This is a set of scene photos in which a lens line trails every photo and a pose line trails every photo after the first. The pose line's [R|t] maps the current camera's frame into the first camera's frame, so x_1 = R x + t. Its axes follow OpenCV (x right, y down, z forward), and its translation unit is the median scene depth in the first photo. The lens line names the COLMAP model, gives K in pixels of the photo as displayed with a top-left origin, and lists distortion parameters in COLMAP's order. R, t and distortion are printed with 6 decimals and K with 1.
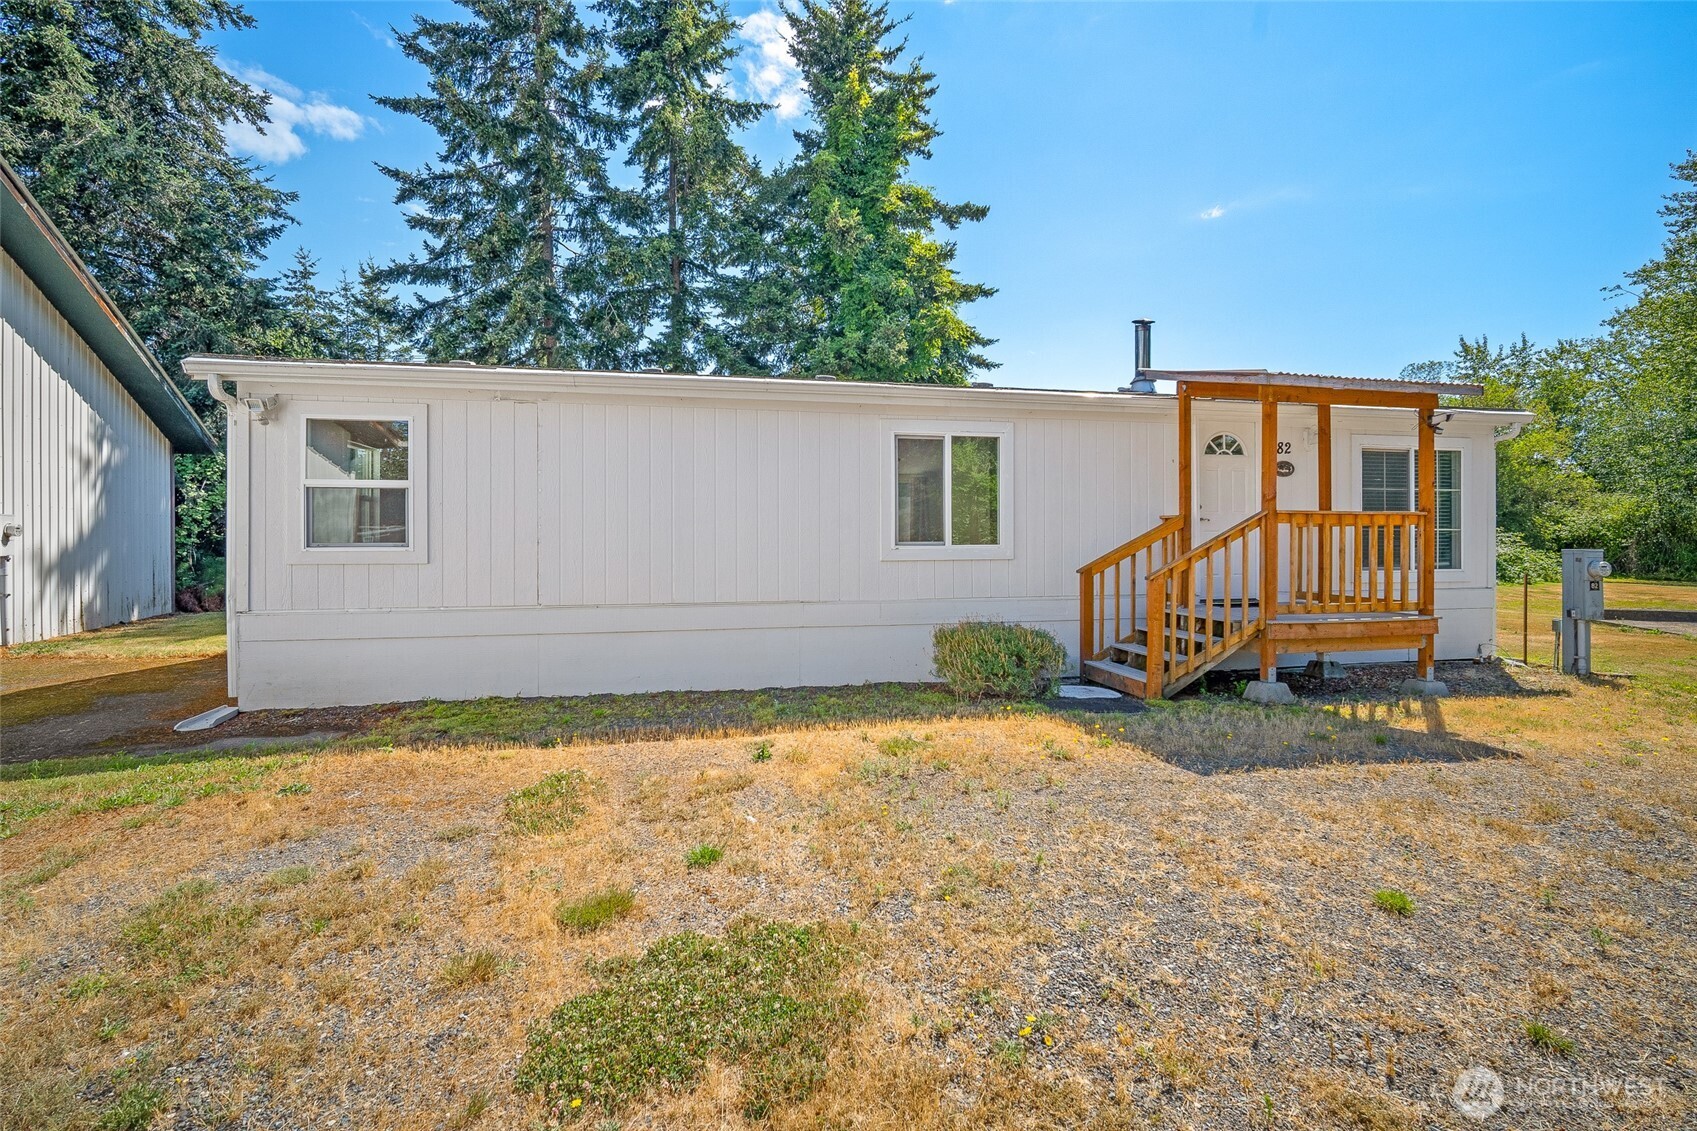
lens RADIAL K [[744.2, 0, 848.5], [0, 744.2, 565.5], [0, 0, 1]] dist [-0.000694, -0.019289]
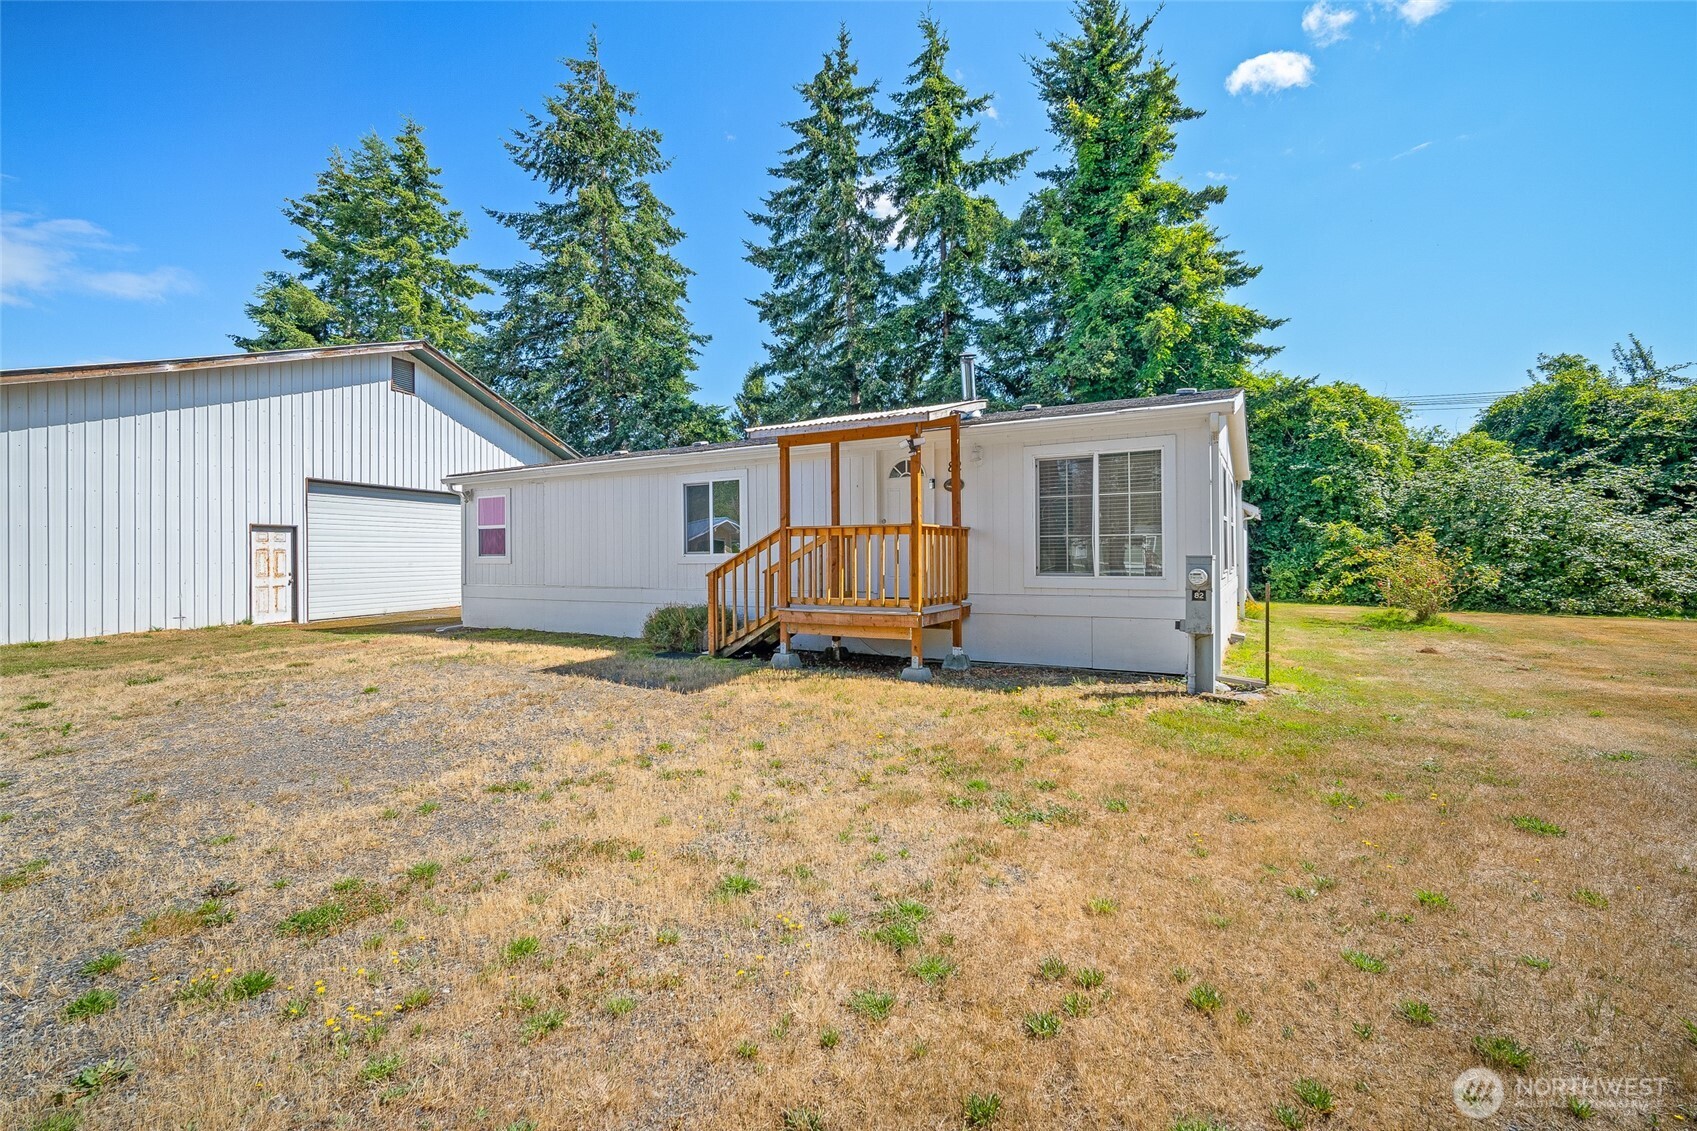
lens RADIAL K [[744.2, 0, 848.5], [0, 744.2, 565.5], [0, 0, 1]] dist [-0.000694, -0.019289]
pose [[0.757491, 0.000821, -0.652845, 0.496907], [-0.011810, 0.999853, -0.012446, 0.003685], [0.652738, 0.017138, 0.757390, 0.013603]]
